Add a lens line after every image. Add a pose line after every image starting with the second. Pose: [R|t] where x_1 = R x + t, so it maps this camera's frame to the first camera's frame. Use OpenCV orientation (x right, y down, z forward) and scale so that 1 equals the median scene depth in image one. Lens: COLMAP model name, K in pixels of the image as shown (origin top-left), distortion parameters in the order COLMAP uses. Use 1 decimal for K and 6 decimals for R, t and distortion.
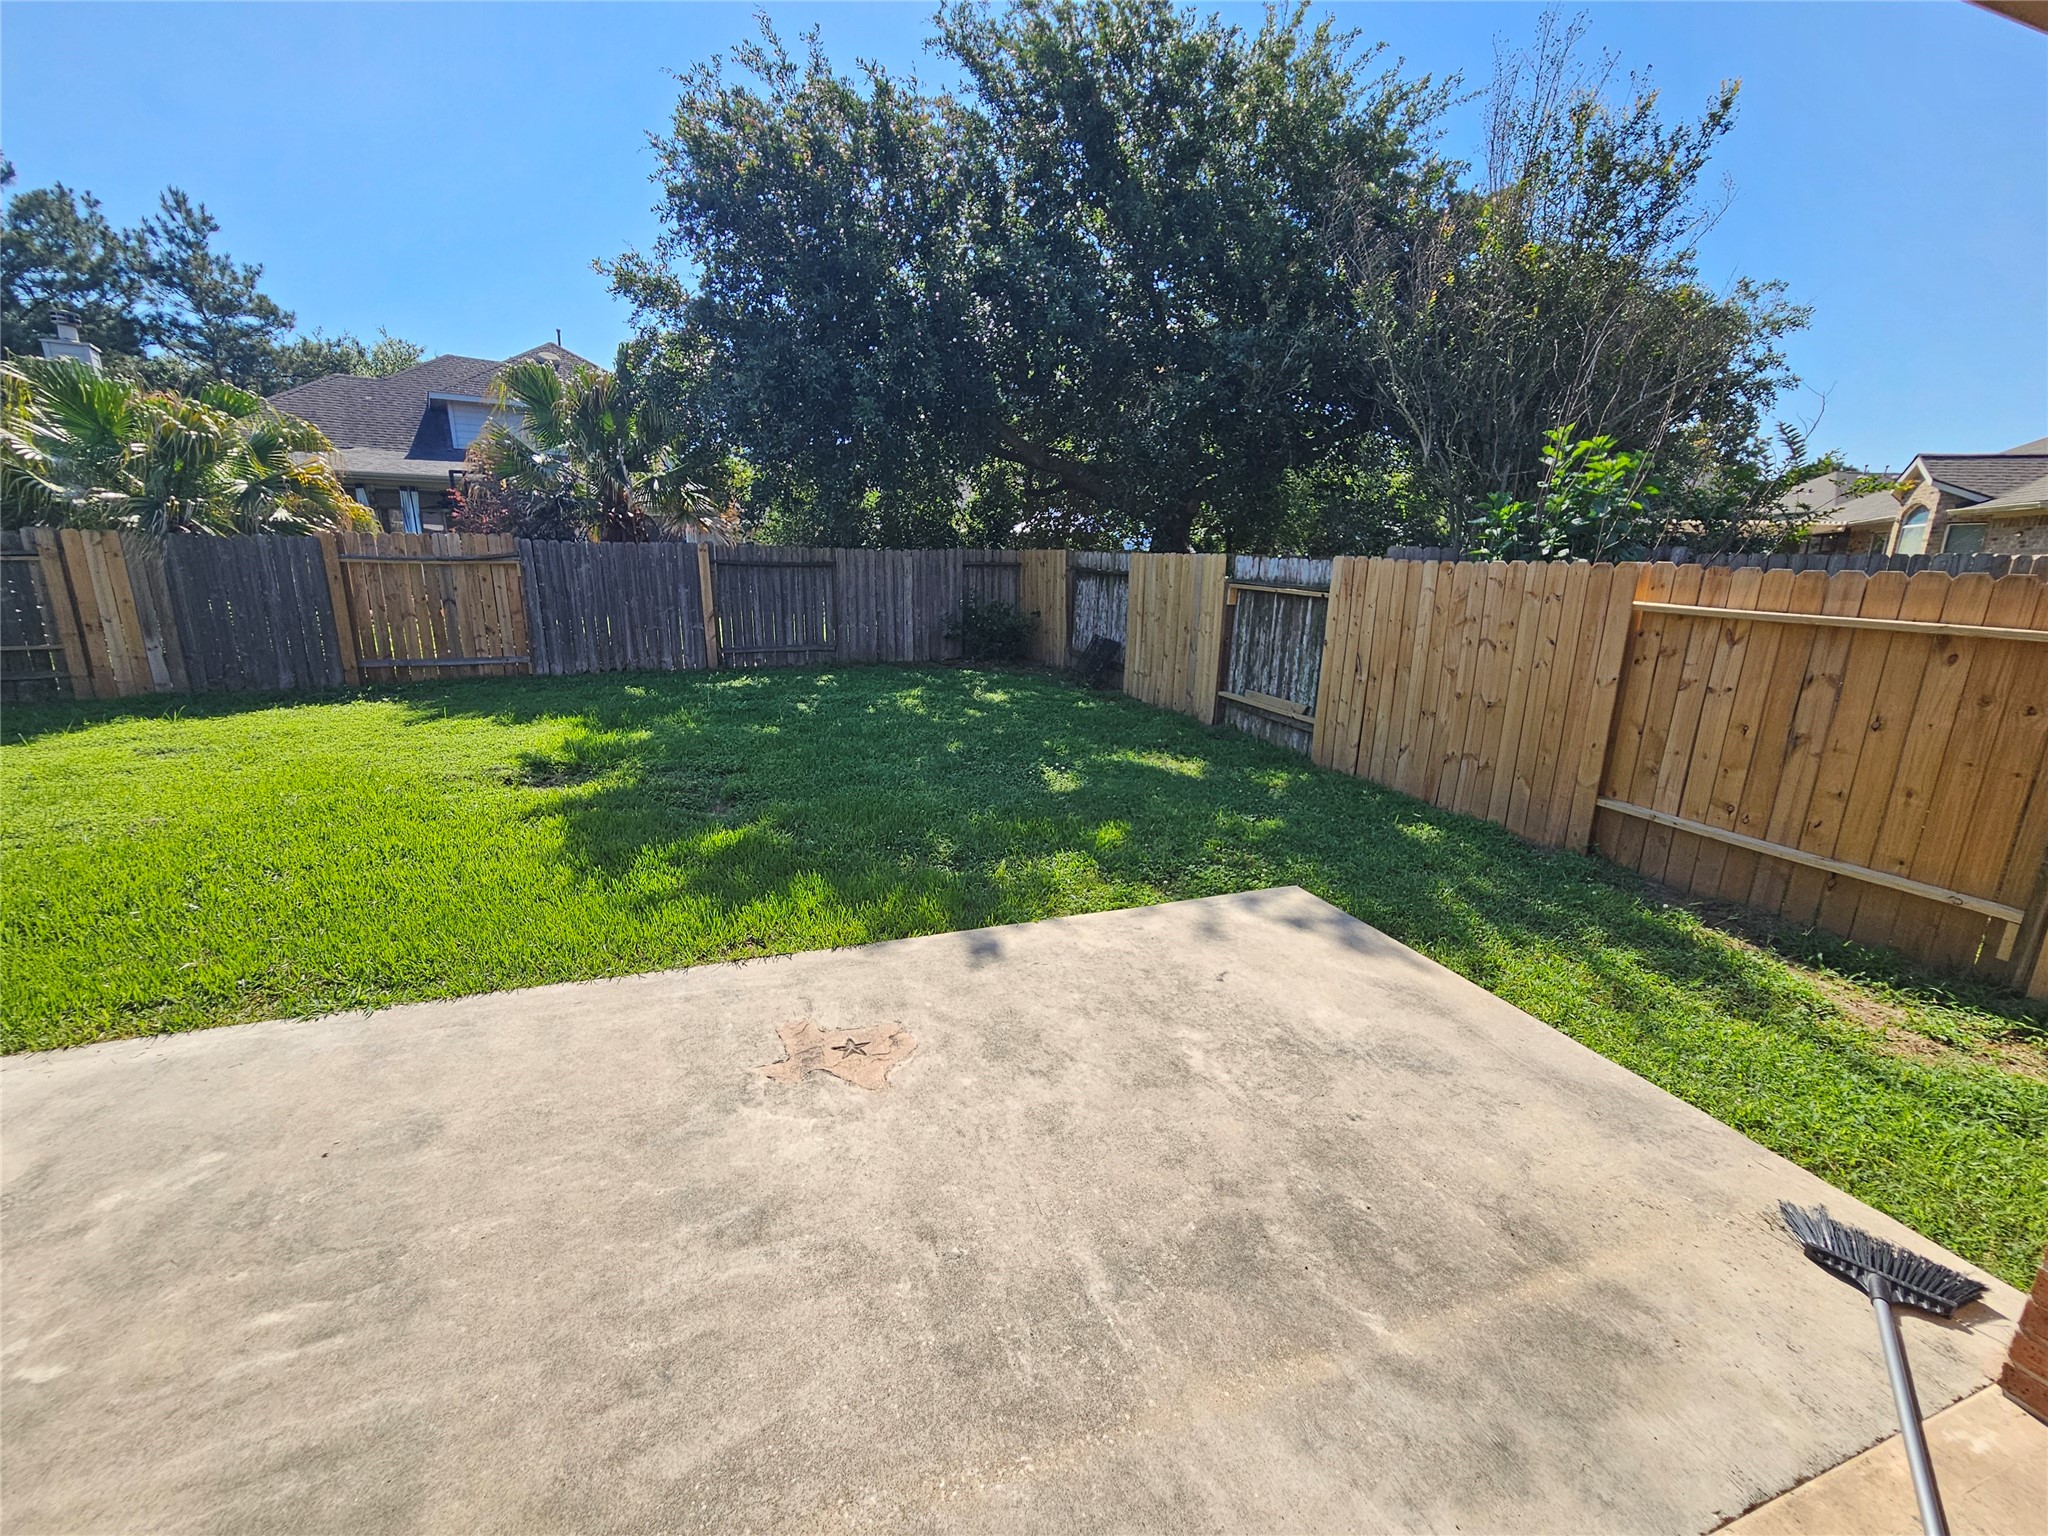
lens RADIAL K [[845.7, 0, 1011.0], [0, 845.7, 767.8], [0, 0, 1]] dist [0.003458, 0.000303]
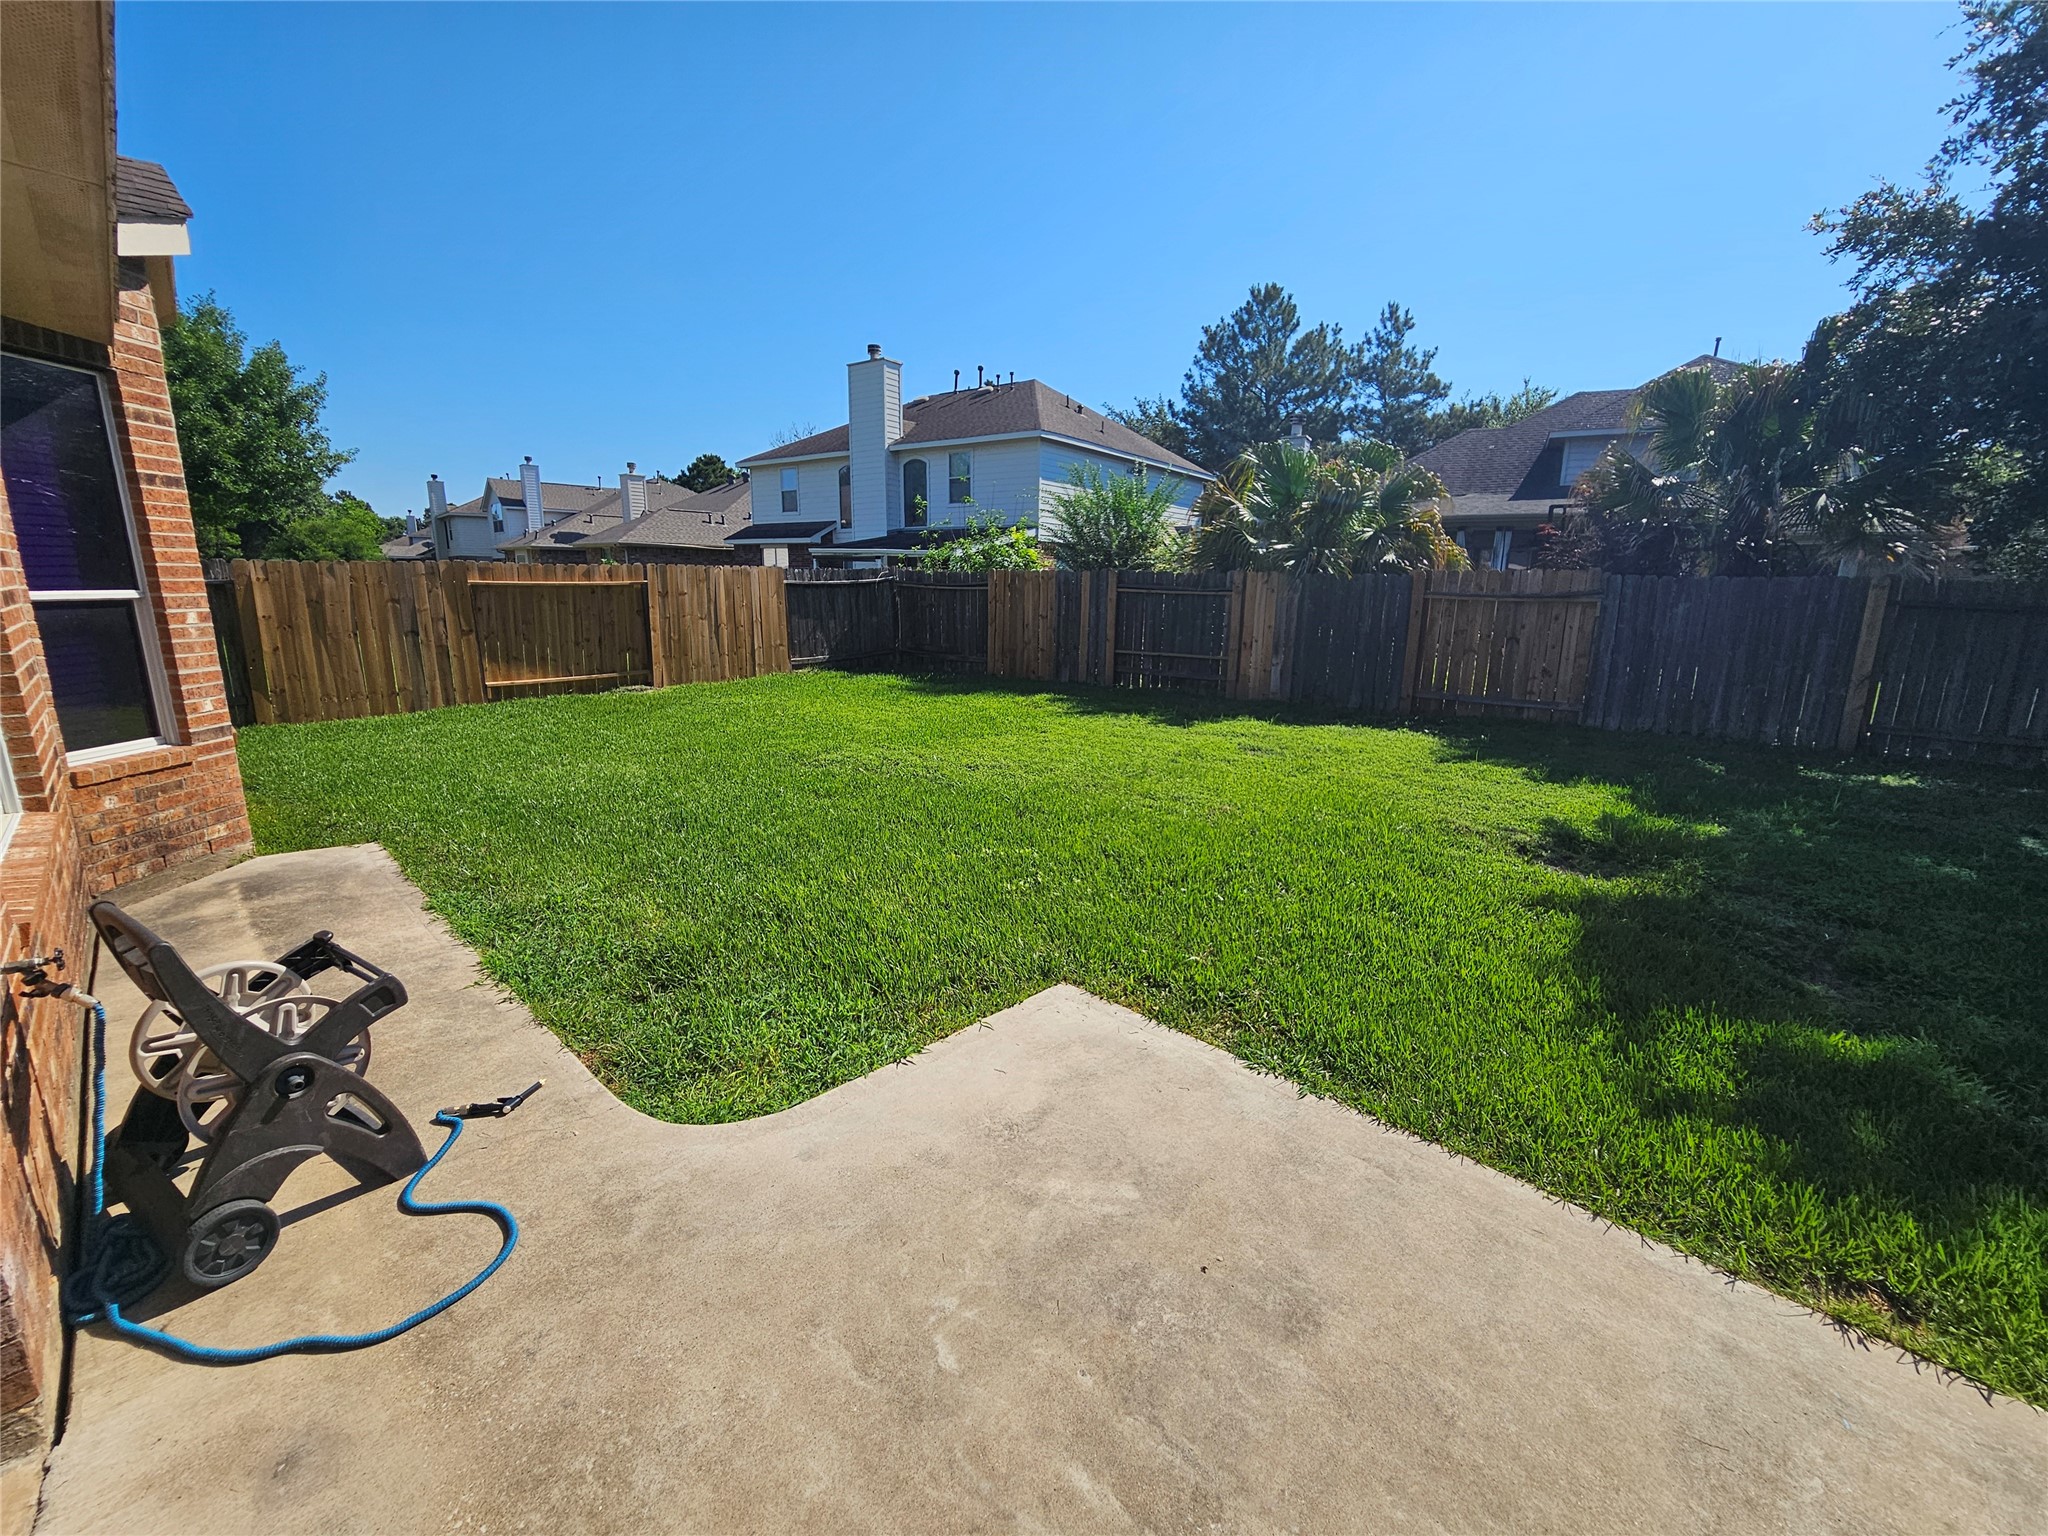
lens RADIAL K [[845.7, 0, 1015.8], [0, 845.7, 754.6], [0, 0, 1]] dist [0.003458, 0.000303]
pose [[0.449353, 0.174255, -0.876195, -0.056470], [-0.225041, 0.971242, 0.077747, -0.019165], [0.864545, 0.162244, 0.475645, 0.083075]]
